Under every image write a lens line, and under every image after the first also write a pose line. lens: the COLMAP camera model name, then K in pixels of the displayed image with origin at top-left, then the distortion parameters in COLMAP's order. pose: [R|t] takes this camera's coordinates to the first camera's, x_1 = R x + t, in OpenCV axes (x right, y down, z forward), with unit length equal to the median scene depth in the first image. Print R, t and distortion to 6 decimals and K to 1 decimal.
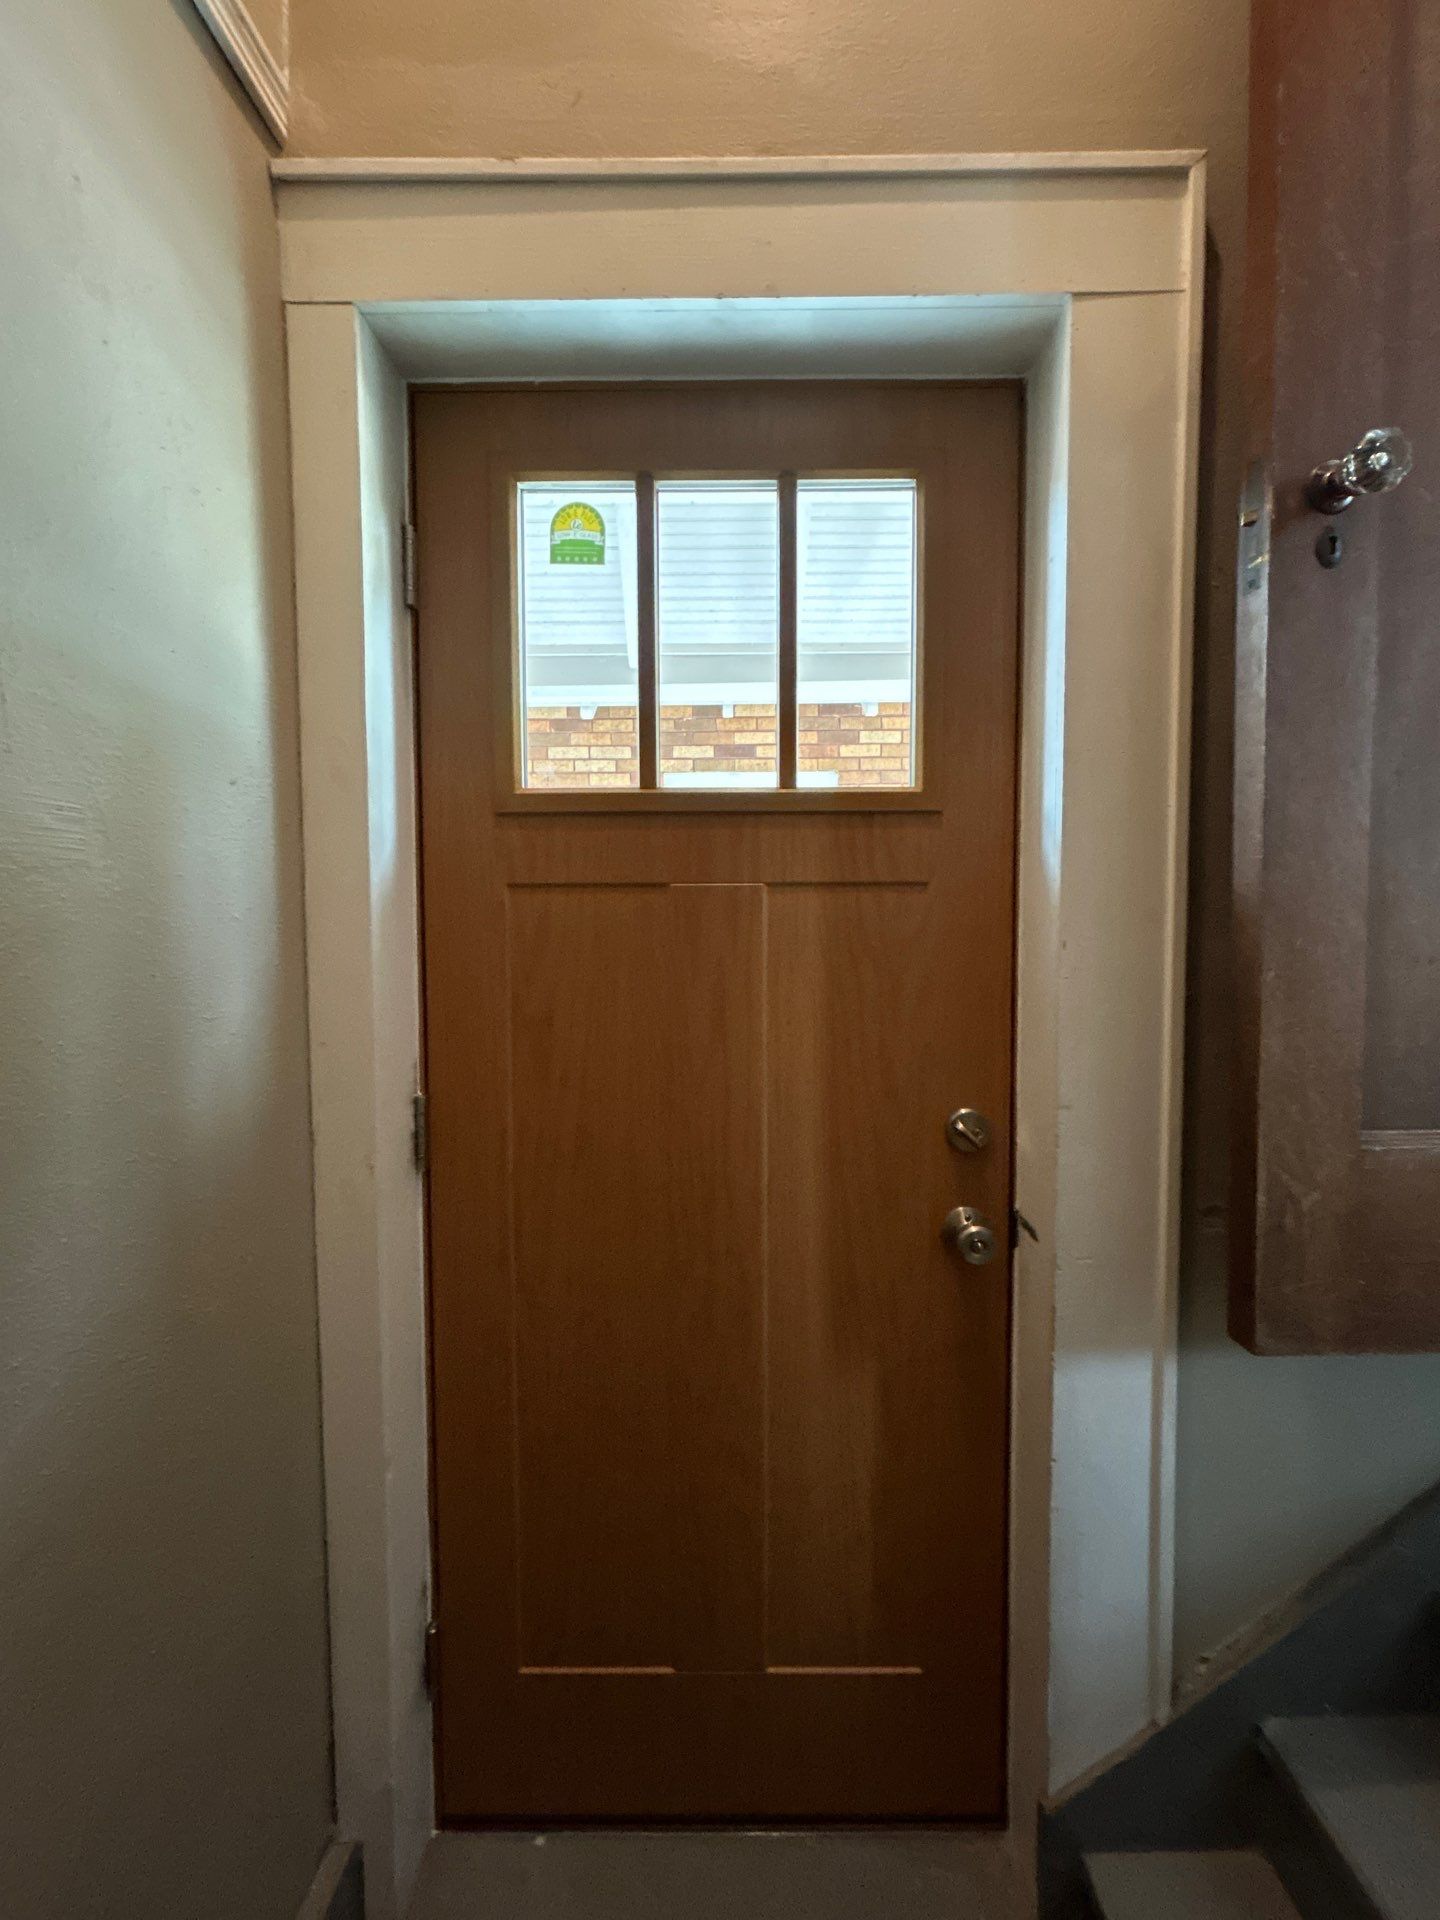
lens RADIAL K [[833.2, 0, 706.3], [0, 833.2, 962.1], [0, 0, 1]] dist [0.003444, -0.001646]
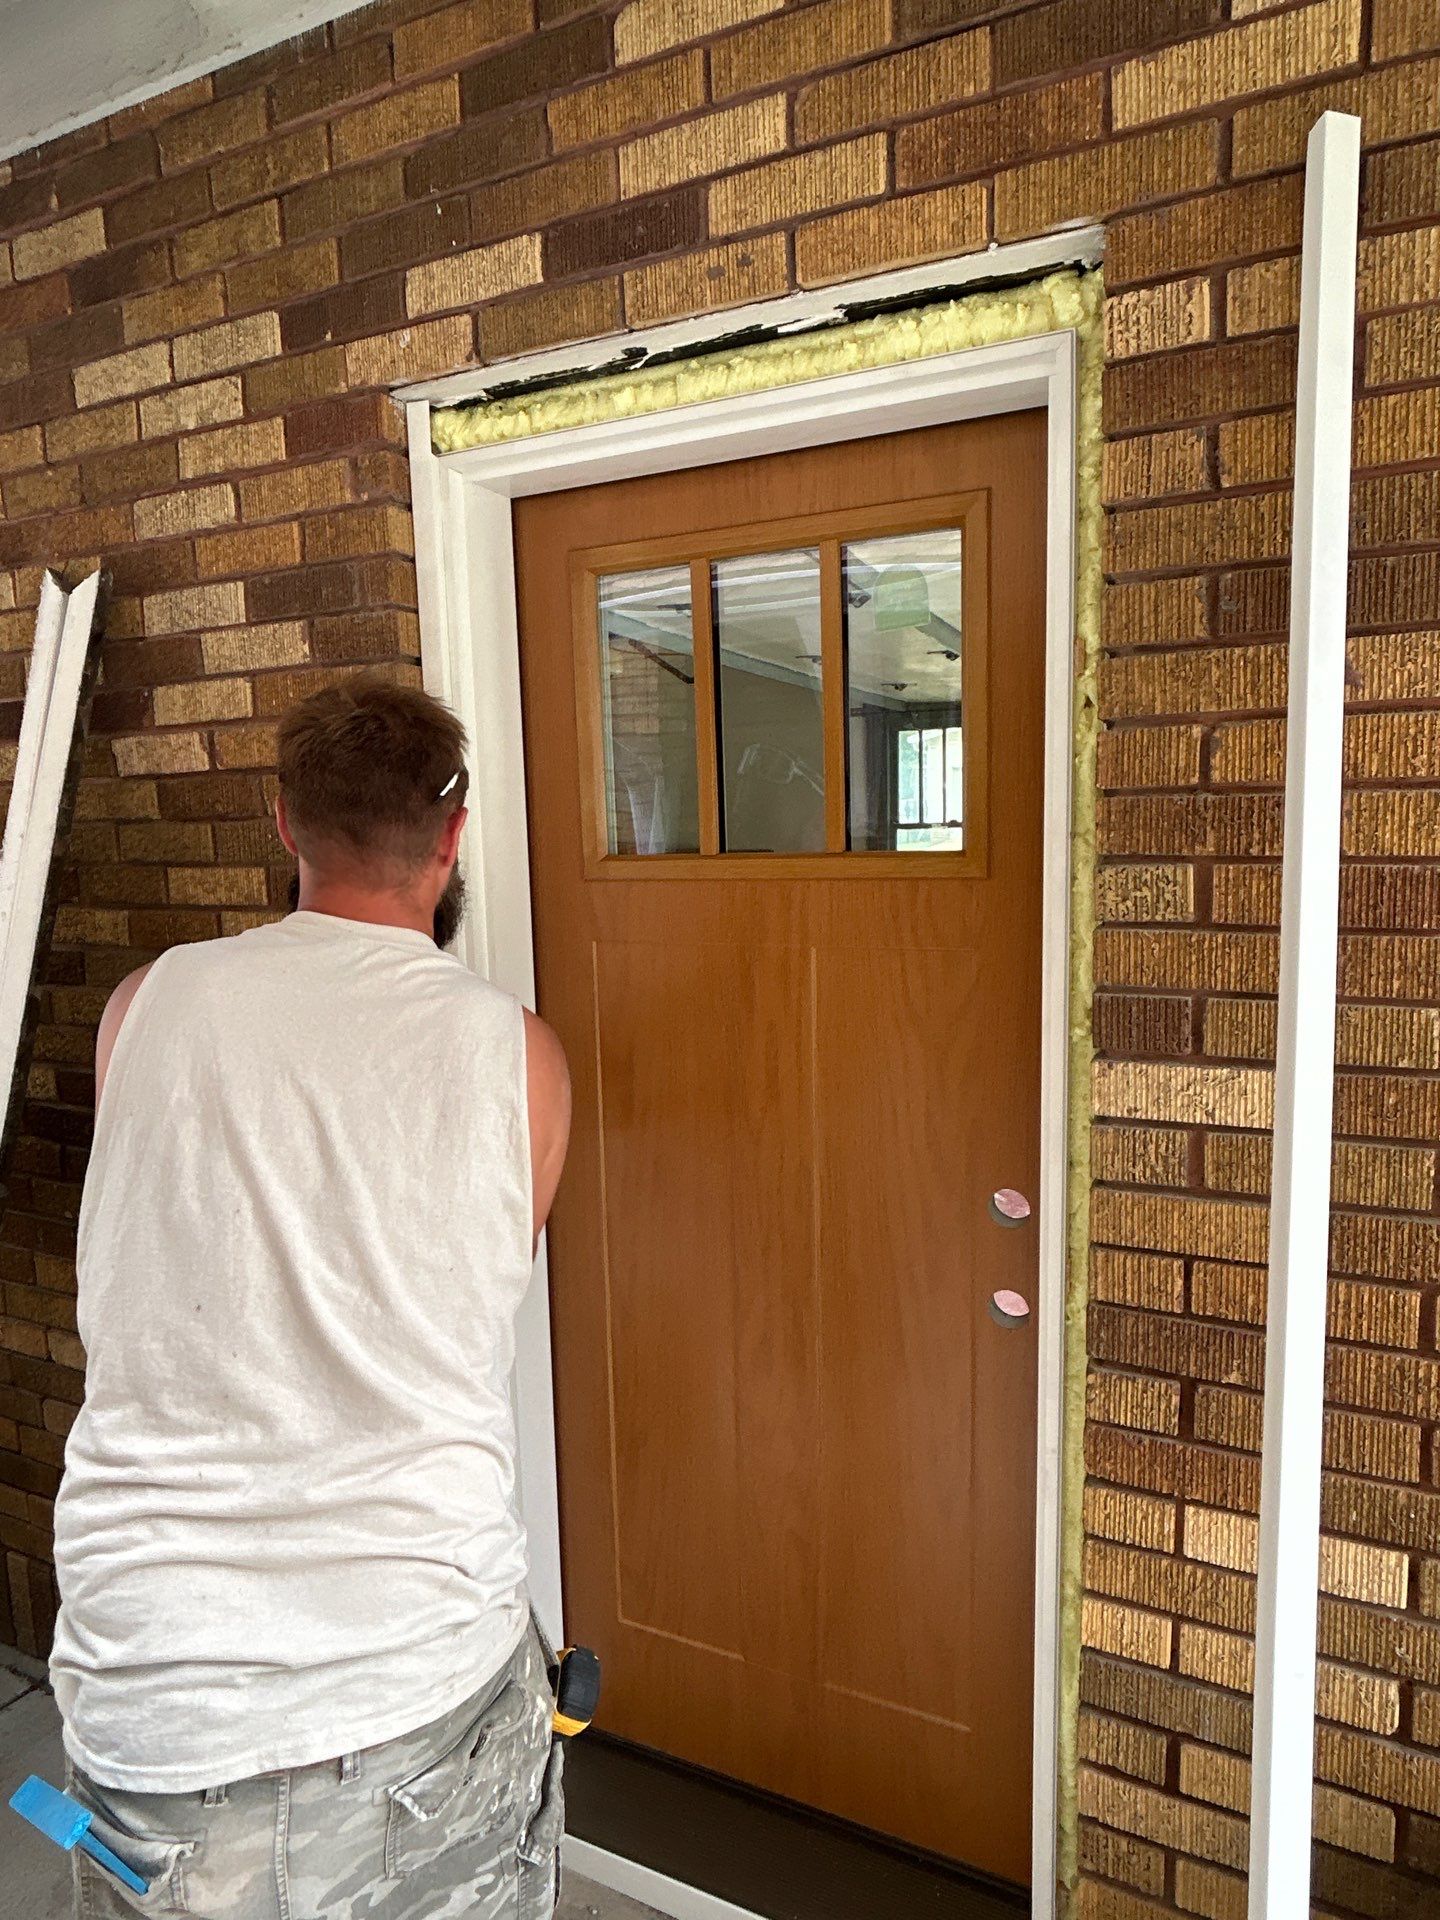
lens RADIAL K [[1106.0, 0, 728.2], [0, 1106.0, 949.3], [0, 0, 1]] dist [-0.012485, 0.007184]
pose [[0.906190, 0.035122, -0.421409, 0.470633], [-0.002631, 0.996994, 0.077435, -0.202397], [0.422862, -0.069062, 0.903558, 1.778887]]
